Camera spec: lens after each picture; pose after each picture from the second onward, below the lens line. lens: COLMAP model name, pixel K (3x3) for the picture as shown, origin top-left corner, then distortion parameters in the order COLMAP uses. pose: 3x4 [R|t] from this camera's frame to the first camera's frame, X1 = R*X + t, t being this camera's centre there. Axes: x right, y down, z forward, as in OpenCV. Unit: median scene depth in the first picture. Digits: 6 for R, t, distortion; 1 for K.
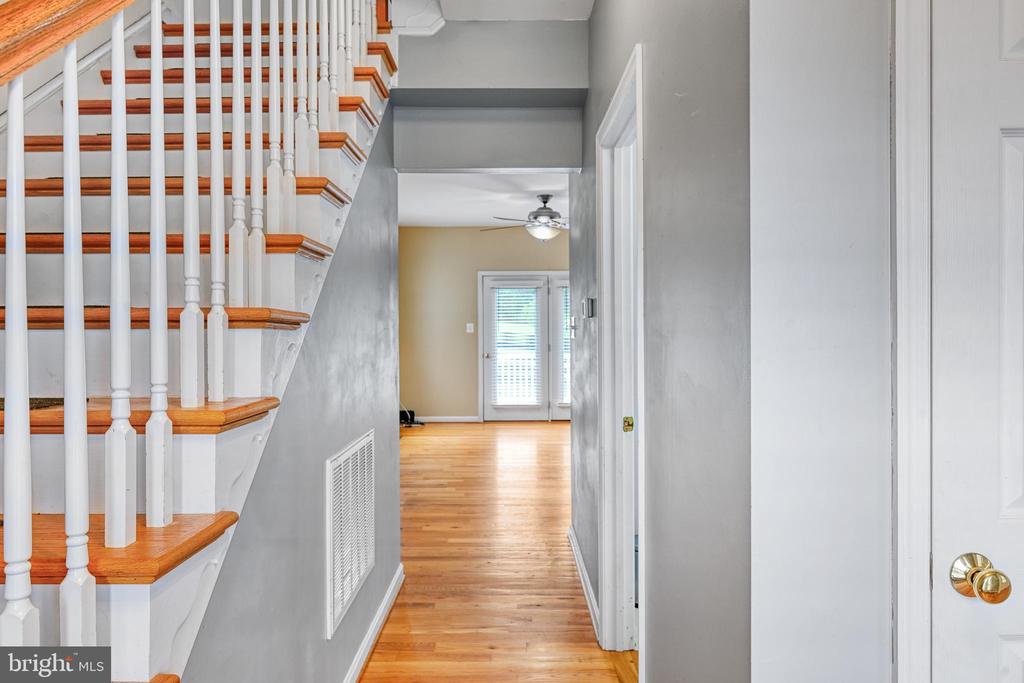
lens RADIAL K [[712.5, 0, 512.0], [0, 712.5, 341.5], [0, 0, 1]] dist [0.000875, 0.000009]
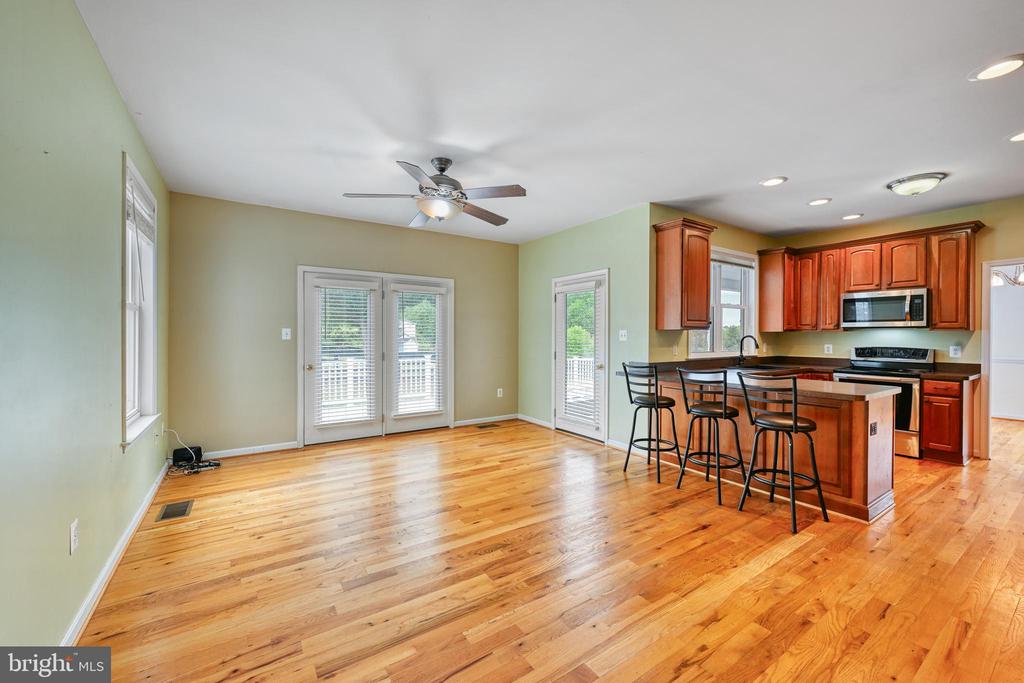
lens RADIAL K [[406.2, 0, 506.8], [0, 406.2, 337.3], [0, 0, 1]] dist [-0.002253, 0.000094]
pose [[0.836265, 0.004417, 0.548307, -0.102749], [0.001058, 0.999953, -0.009669, -0.010329], [-0.548324, 0.008666, 0.836221, 0.472785]]
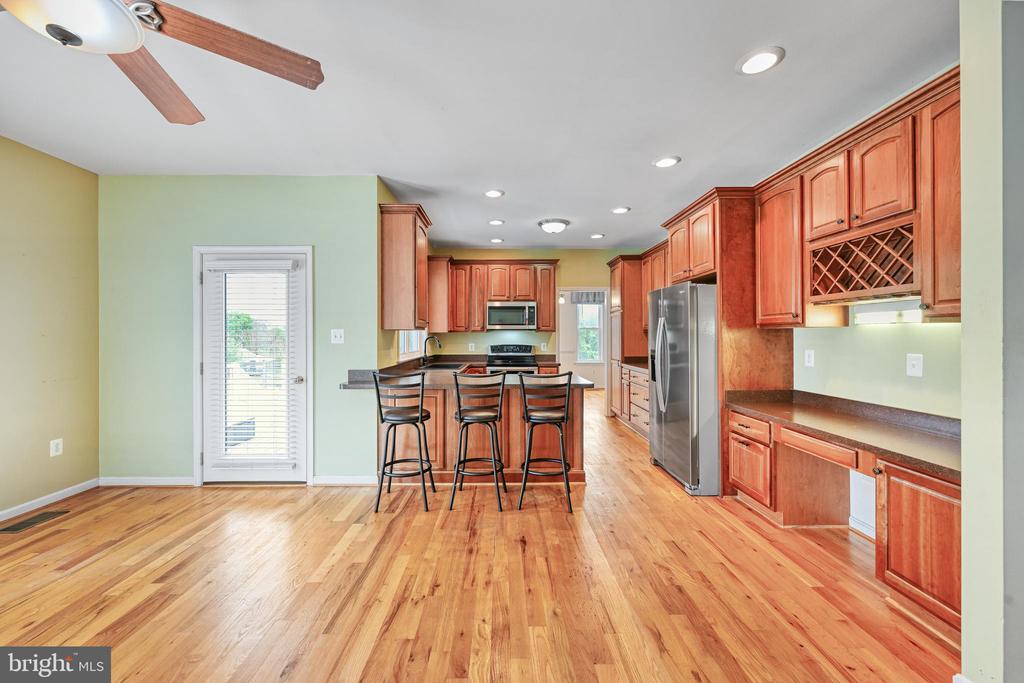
lens RADIAL K [[406.2, 0, 506.8], [0, 406.2, 337.3], [0, 0, 1]] dist [-0.002253, 0.000094]
pose [[-0.010347, 0.002956, 0.999942, -0.095896], [0.015491, 0.999876, -0.002795, -0.012751], [-0.999826, 0.015461, -0.010392, 0.644180]]
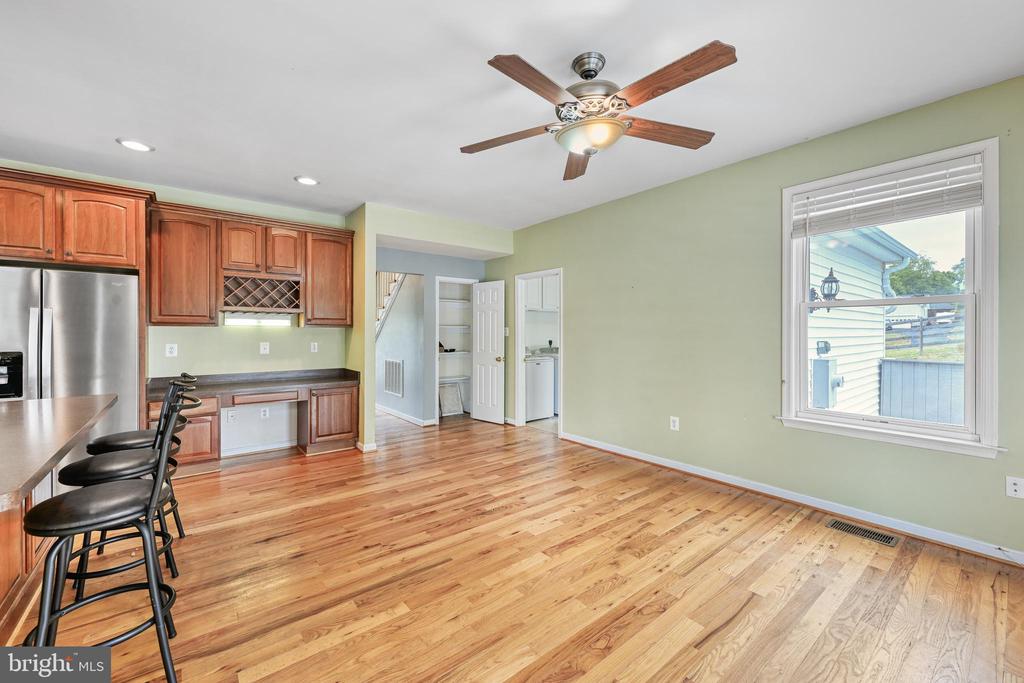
lens RADIAL K [[411.4, 0, 505.5], [0, 411.4, 334.7], [0, 0, 1]] dist [-0.001622, -0.000148]
pose [[-0.786792, 0.006594, -0.617183, 0.206494], [-0.003953, 0.999869, 0.015723, -0.017083], [0.617205, 0.014810, -0.786663, 0.929357]]
